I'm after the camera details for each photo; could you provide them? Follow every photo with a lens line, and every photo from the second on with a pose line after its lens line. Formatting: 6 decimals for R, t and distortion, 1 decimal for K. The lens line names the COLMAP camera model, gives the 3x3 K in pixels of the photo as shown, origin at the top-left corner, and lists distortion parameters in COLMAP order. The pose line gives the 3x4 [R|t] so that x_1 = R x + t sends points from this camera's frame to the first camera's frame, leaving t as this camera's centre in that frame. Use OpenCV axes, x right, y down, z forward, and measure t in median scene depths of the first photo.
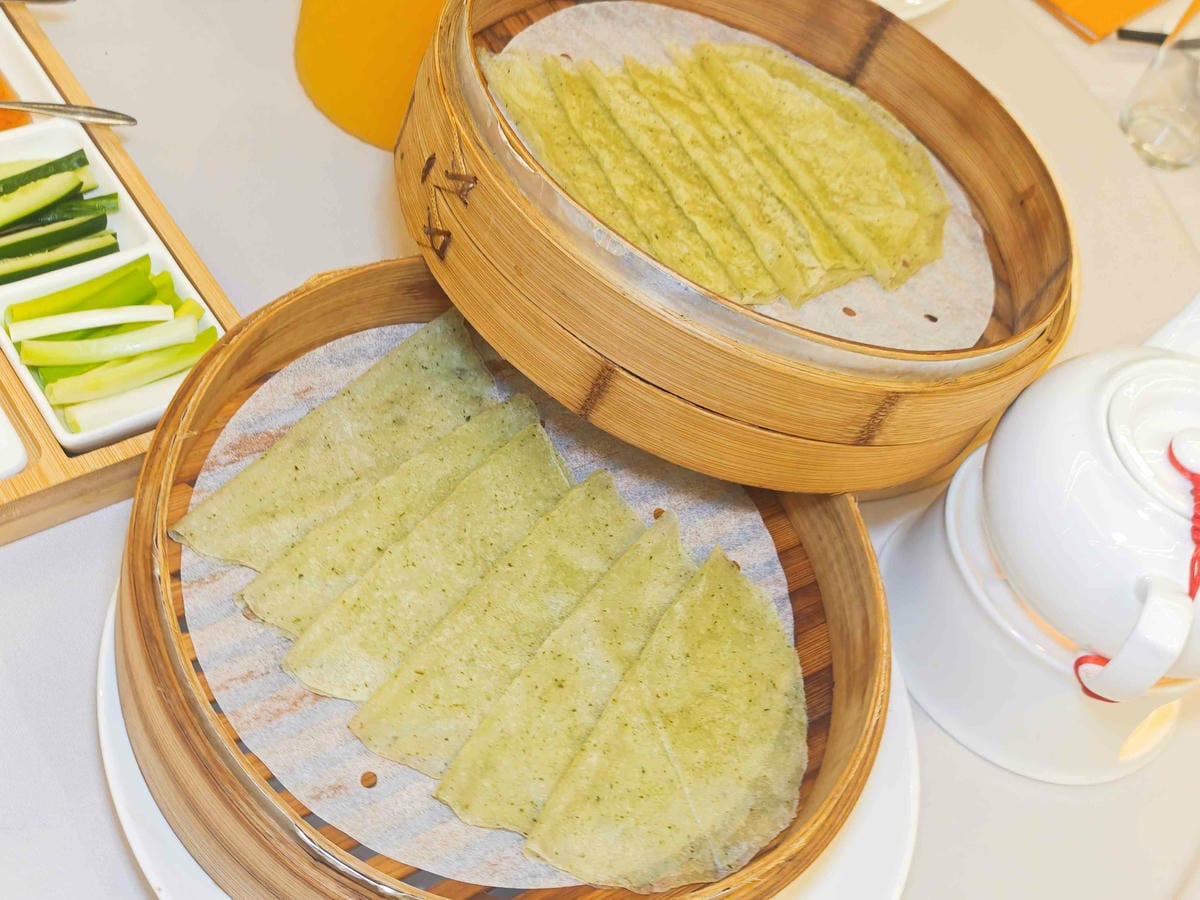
lens RADIAL K [[1743.4, 0, 600.0], [0, 1743.4, 450.0], [0, 0, 1]] dist [0.297781, -2.230498]
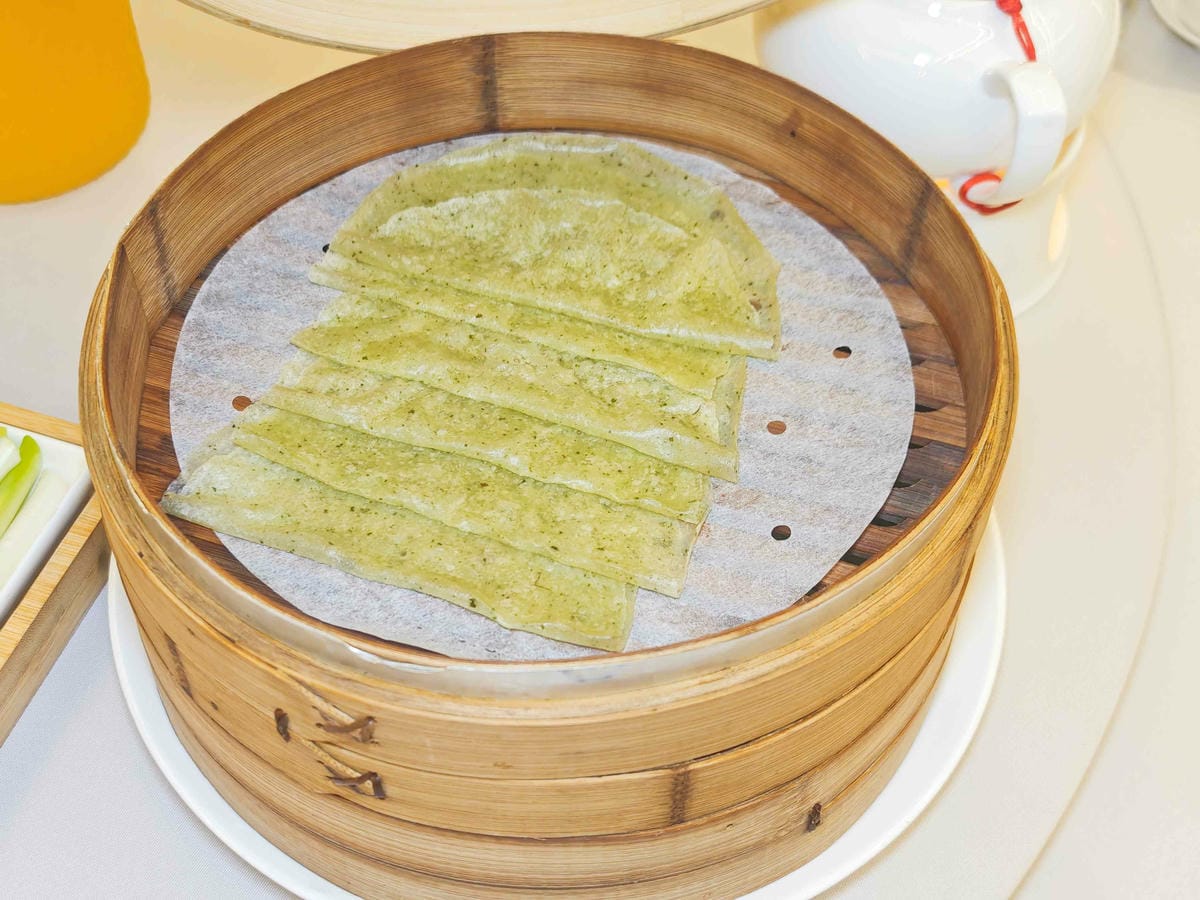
lens RADIAL K [[1743.4, 0, 600.0], [0, 1743.4, 450.0], [0, 0, 1]] dist [0.297781, -2.230498]
pose [[0.719877, -0.684050, 0.117697, -0.011782], [0.644777, 0.721817, 0.251480, -0.304762], [-0.256981, -0.105147, 0.960679, 0.265160]]
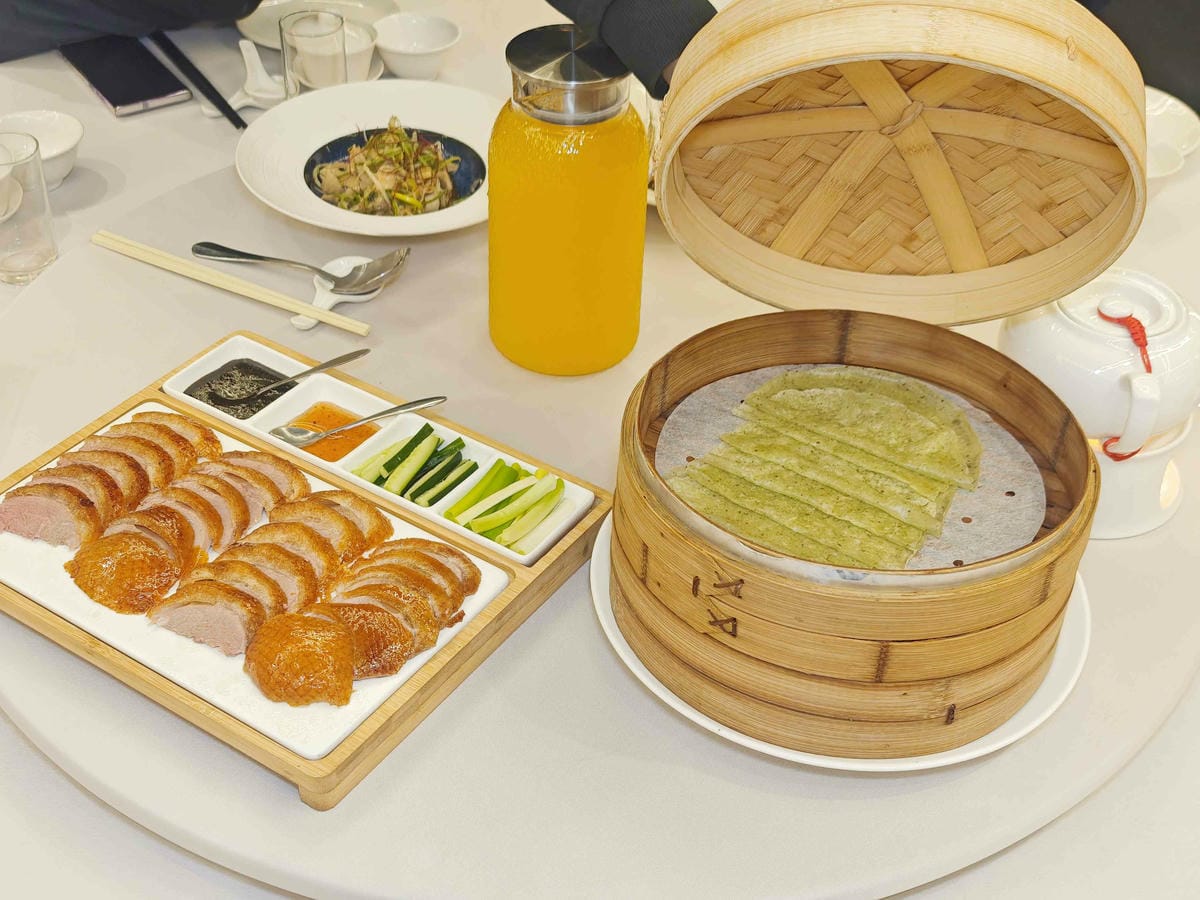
lens RADIAL K [[1743.4, 0, 600.0], [0, 1743.4, 450.0], [0, 0, 1]] dist [0.297781, -2.230498]
pose [[0.855801, -0.500799, 0.129632, -0.269910], [0.507687, 0.861189, -0.024659, -0.238447], [-0.099289, 0.086915, 0.991256, -0.411096]]
